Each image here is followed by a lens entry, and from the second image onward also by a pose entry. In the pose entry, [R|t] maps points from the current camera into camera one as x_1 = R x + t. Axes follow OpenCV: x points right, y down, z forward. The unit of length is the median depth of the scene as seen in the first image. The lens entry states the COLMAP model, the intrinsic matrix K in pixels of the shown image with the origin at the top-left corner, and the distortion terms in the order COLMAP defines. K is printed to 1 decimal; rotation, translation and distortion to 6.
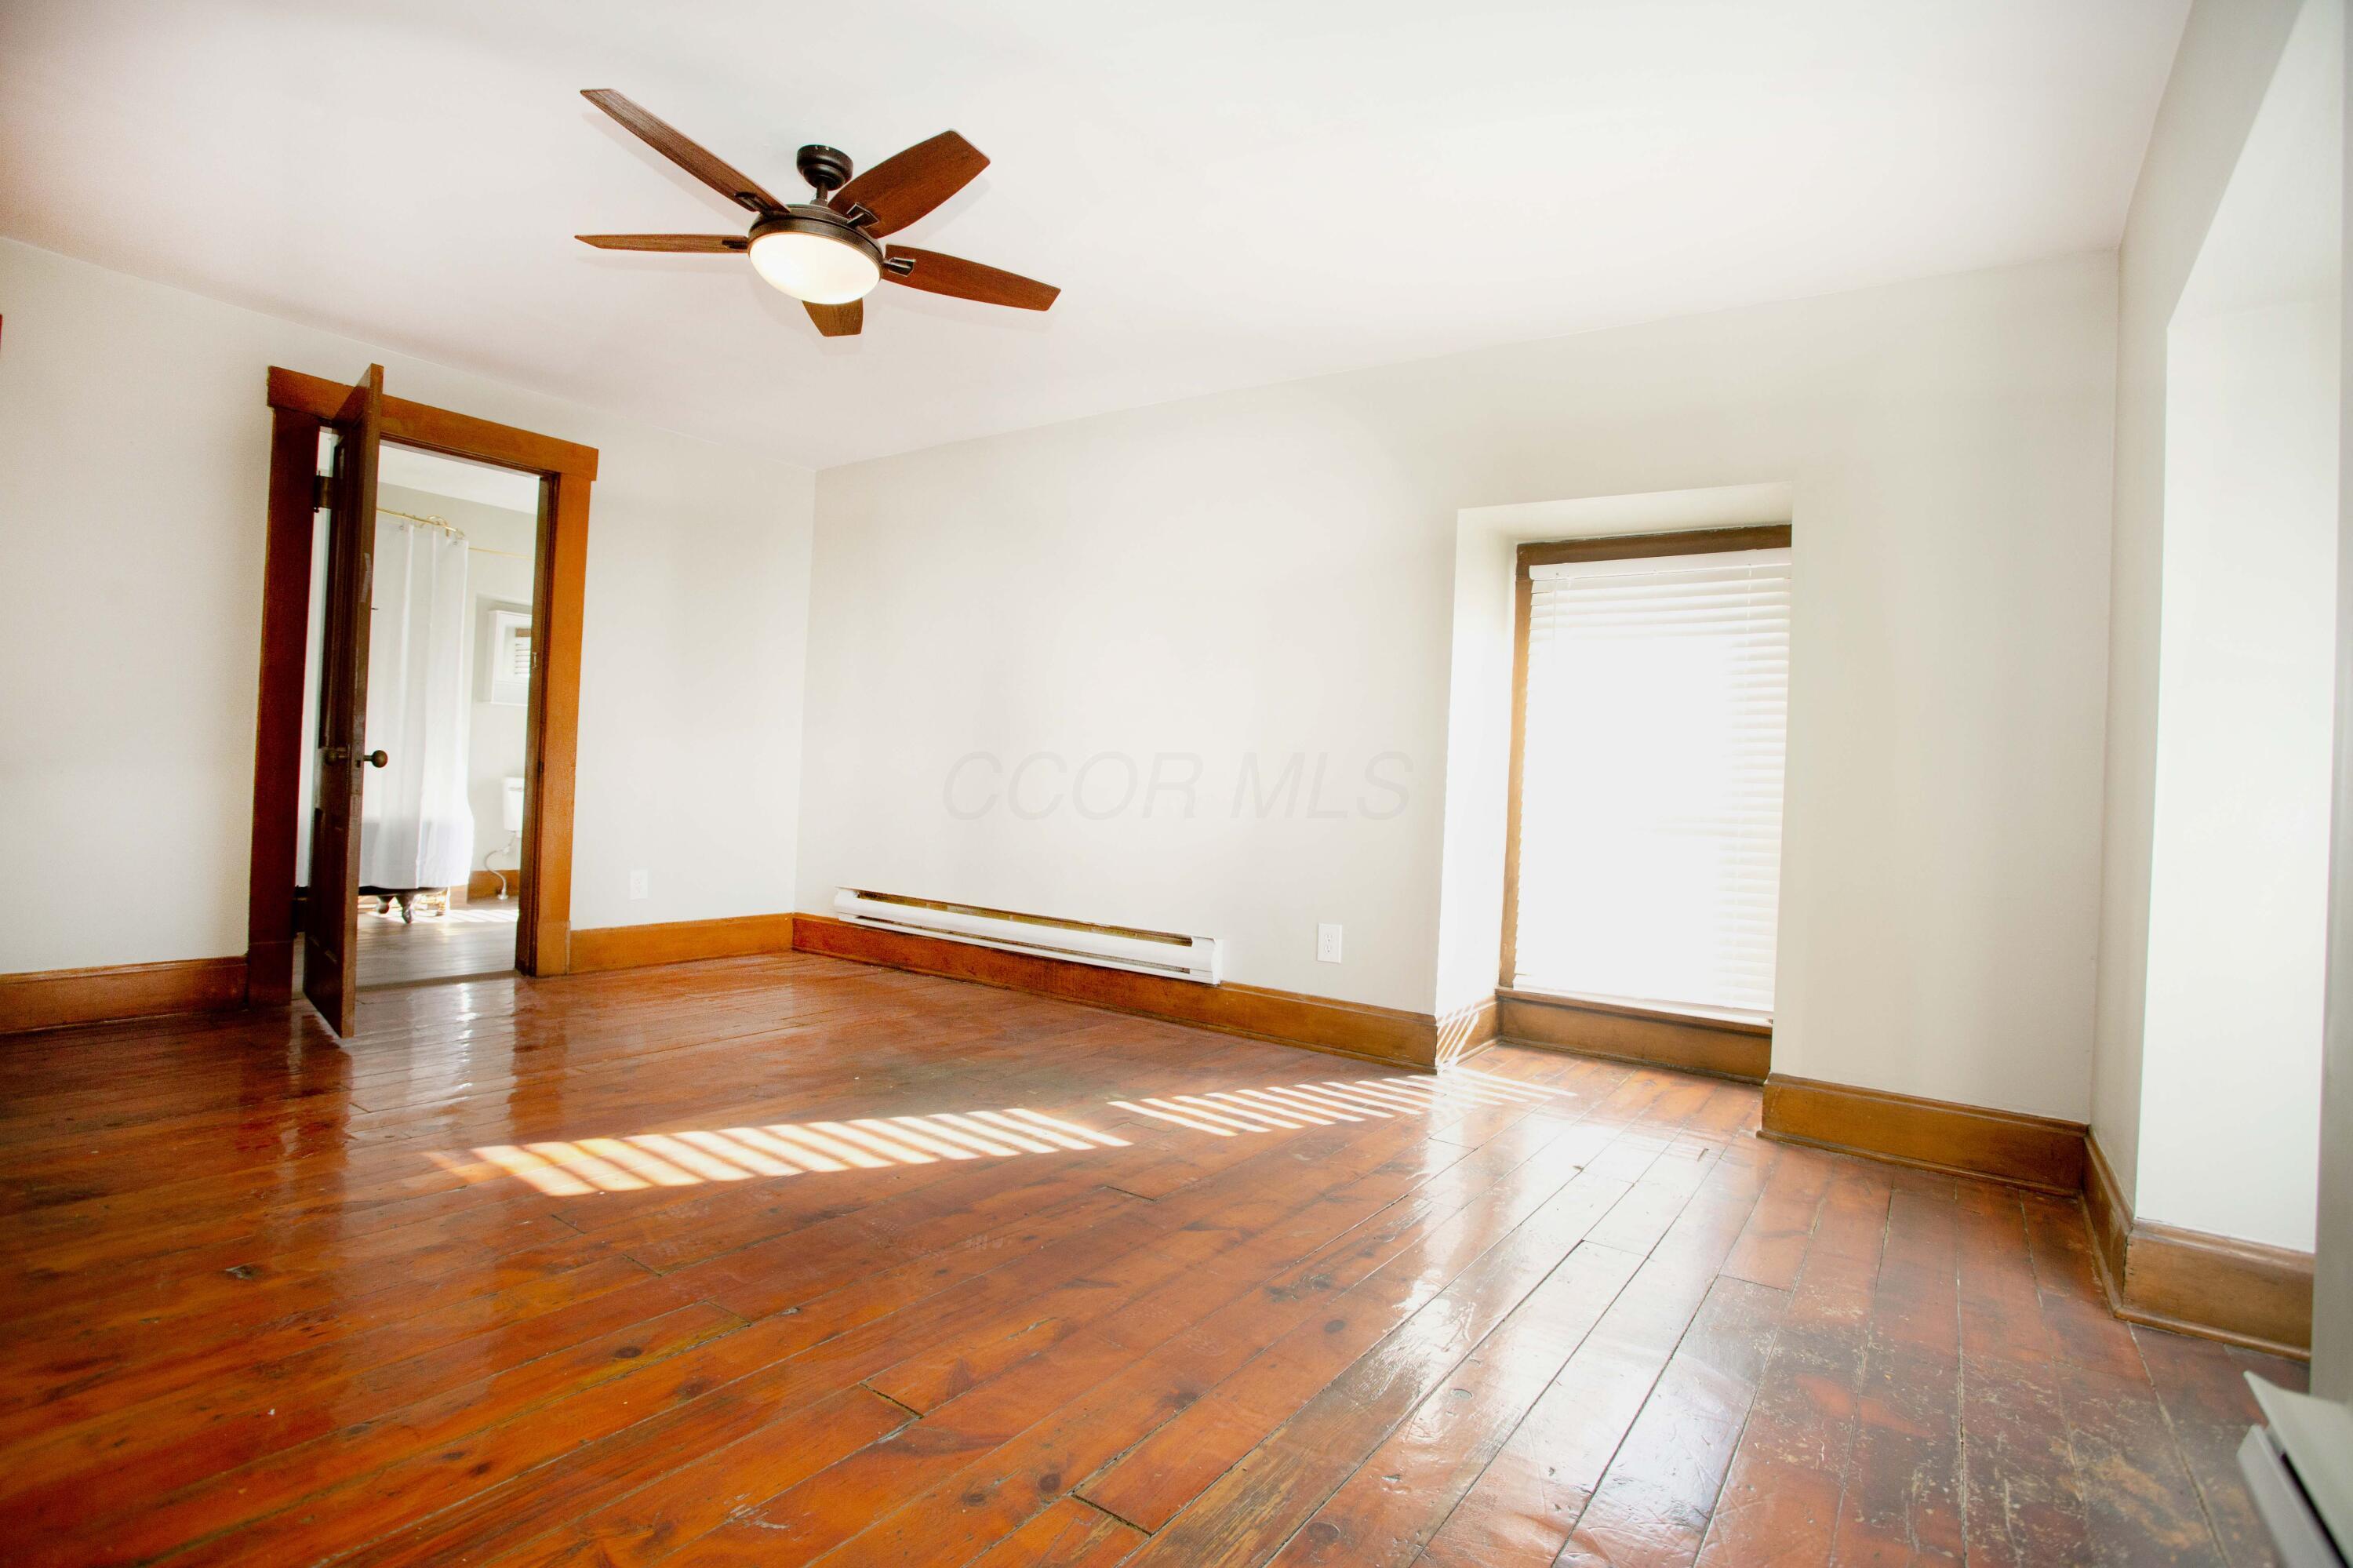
lens RADIAL K [[1142.9, 0, 1166.7], [0, 1142.9, 768.7], [0, 0, 1]] dist [-0.077295, 0.036570]
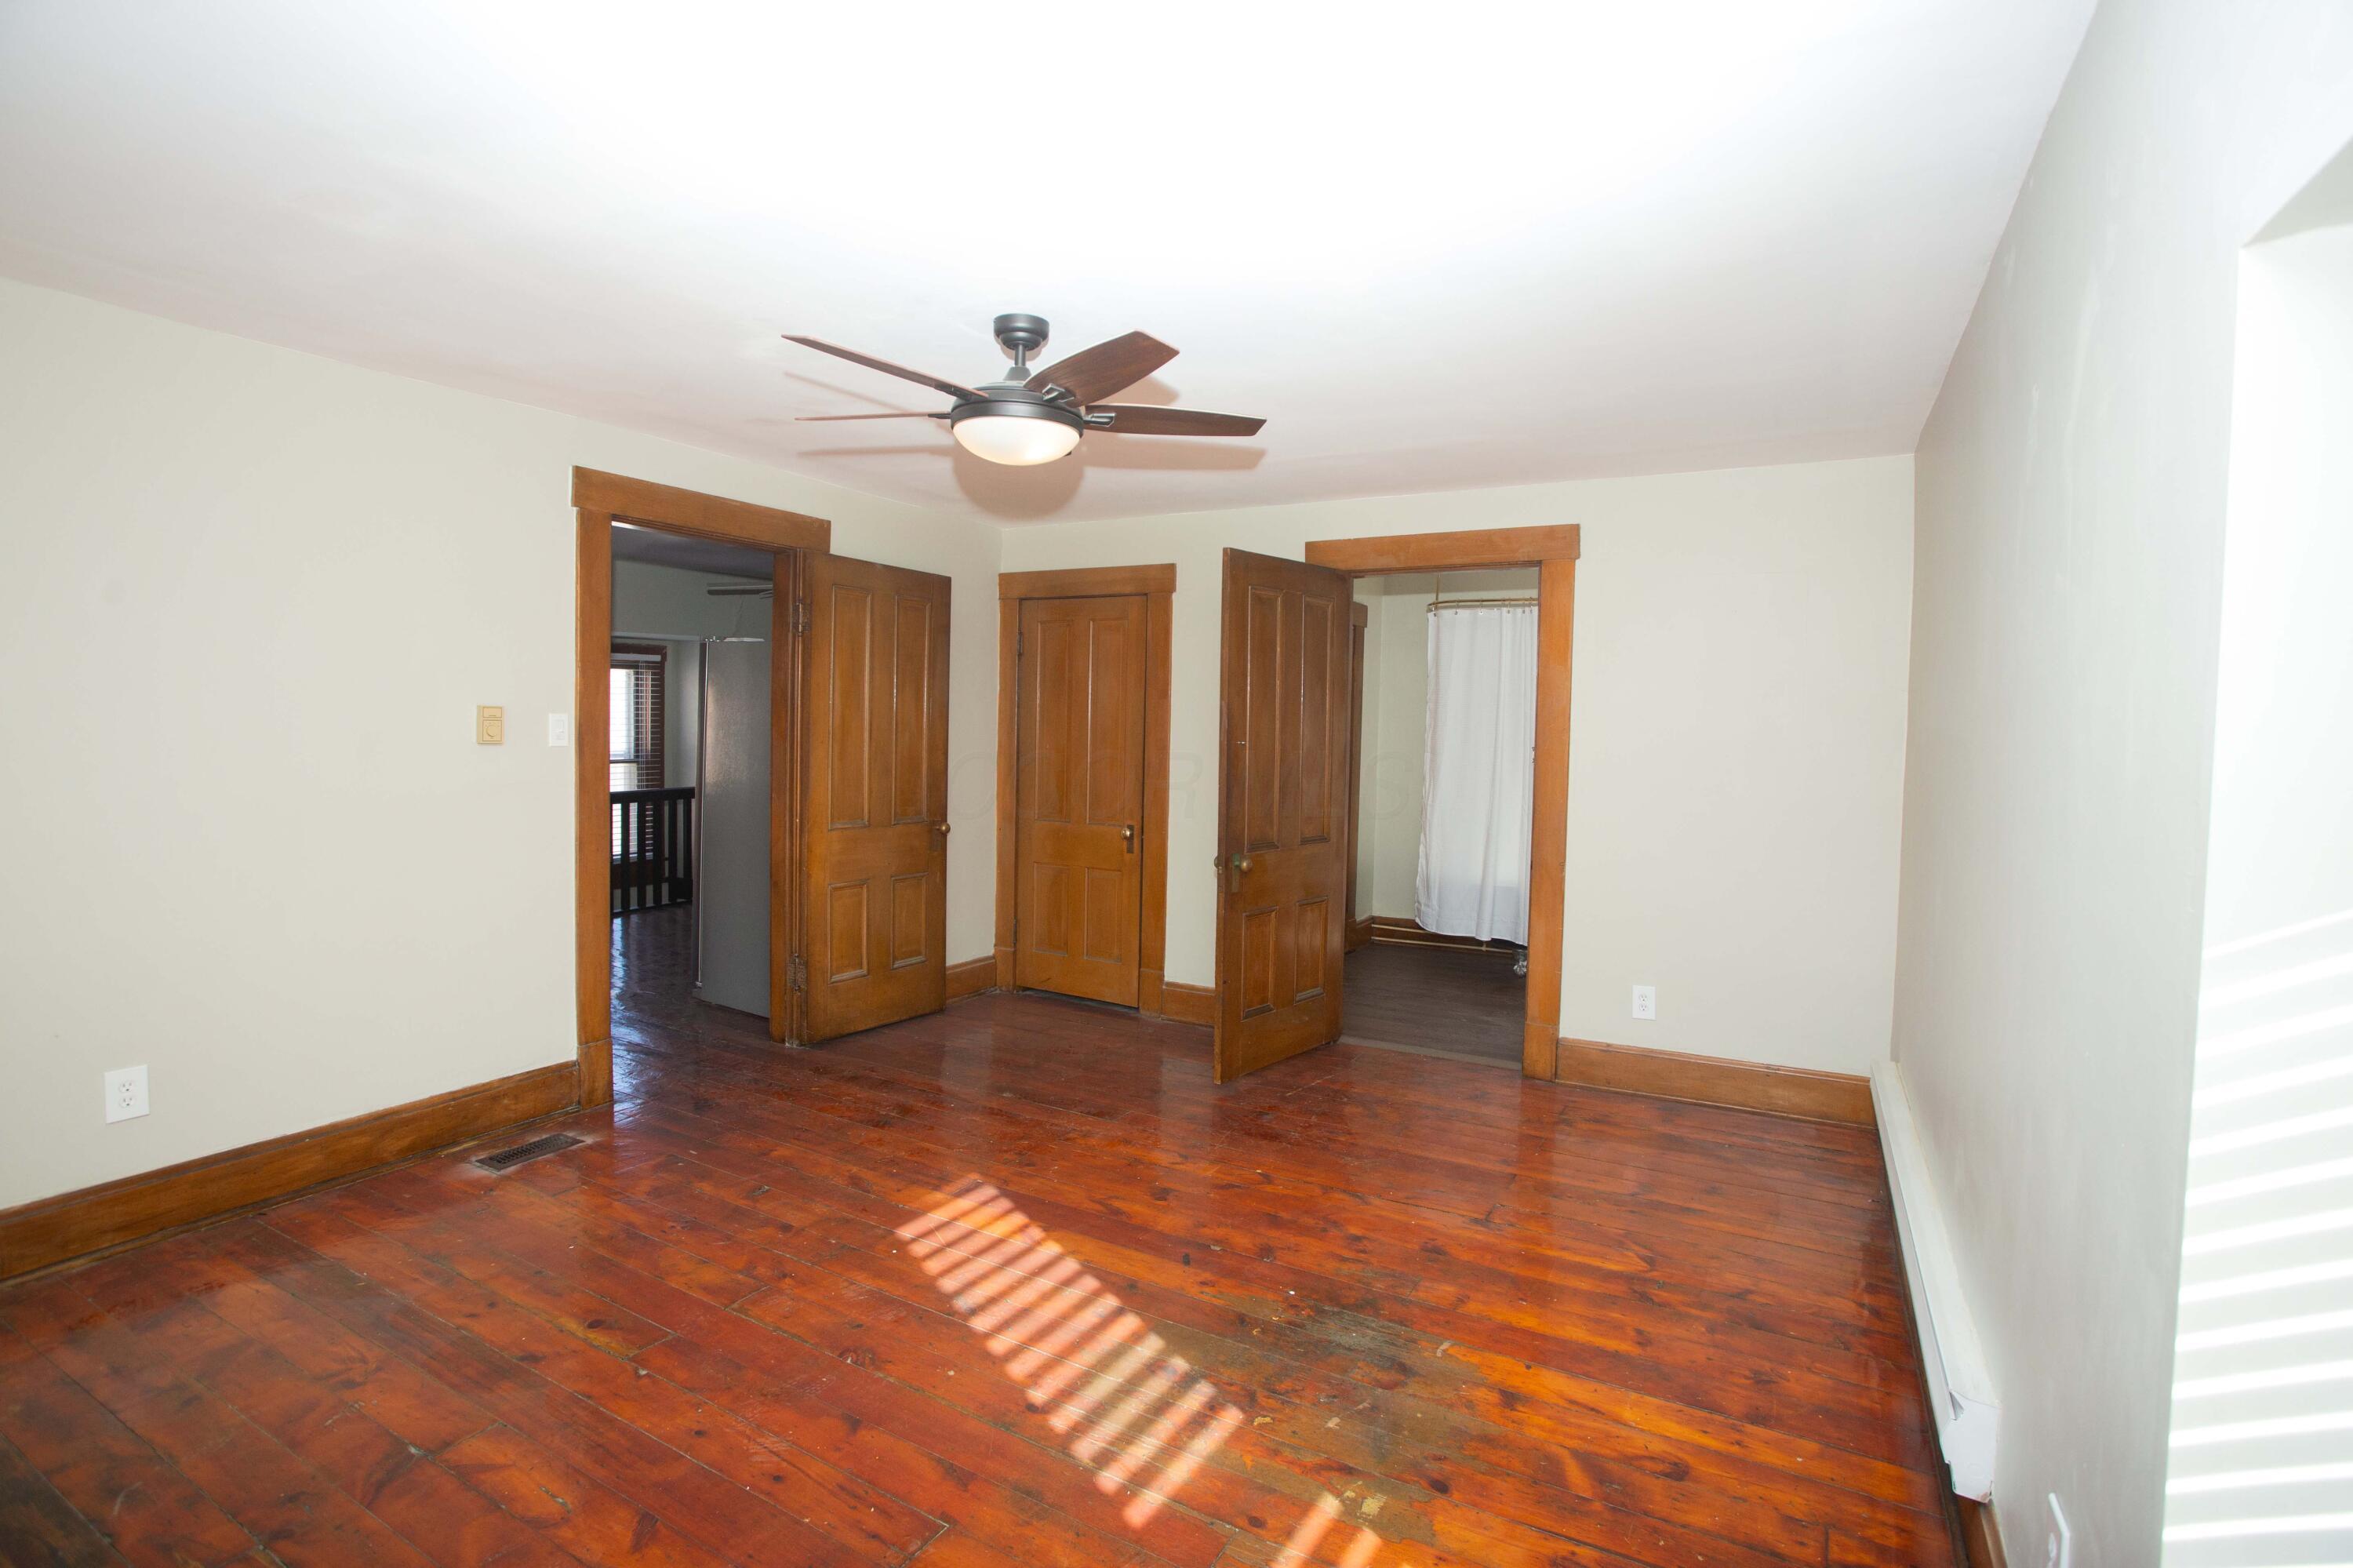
lens RADIAL K [[1142.9, 0, 1166.7], [0, 1142.9, 768.7], [0, 0, 1]] dist [-0.077295, 0.036570]
pose [[0.099692, -0.002123, -0.995016, 0.631455], [-0.005196, 0.999983, -0.002654, -0.131521], [0.995005, 0.005435, 0.099680, 0.935347]]
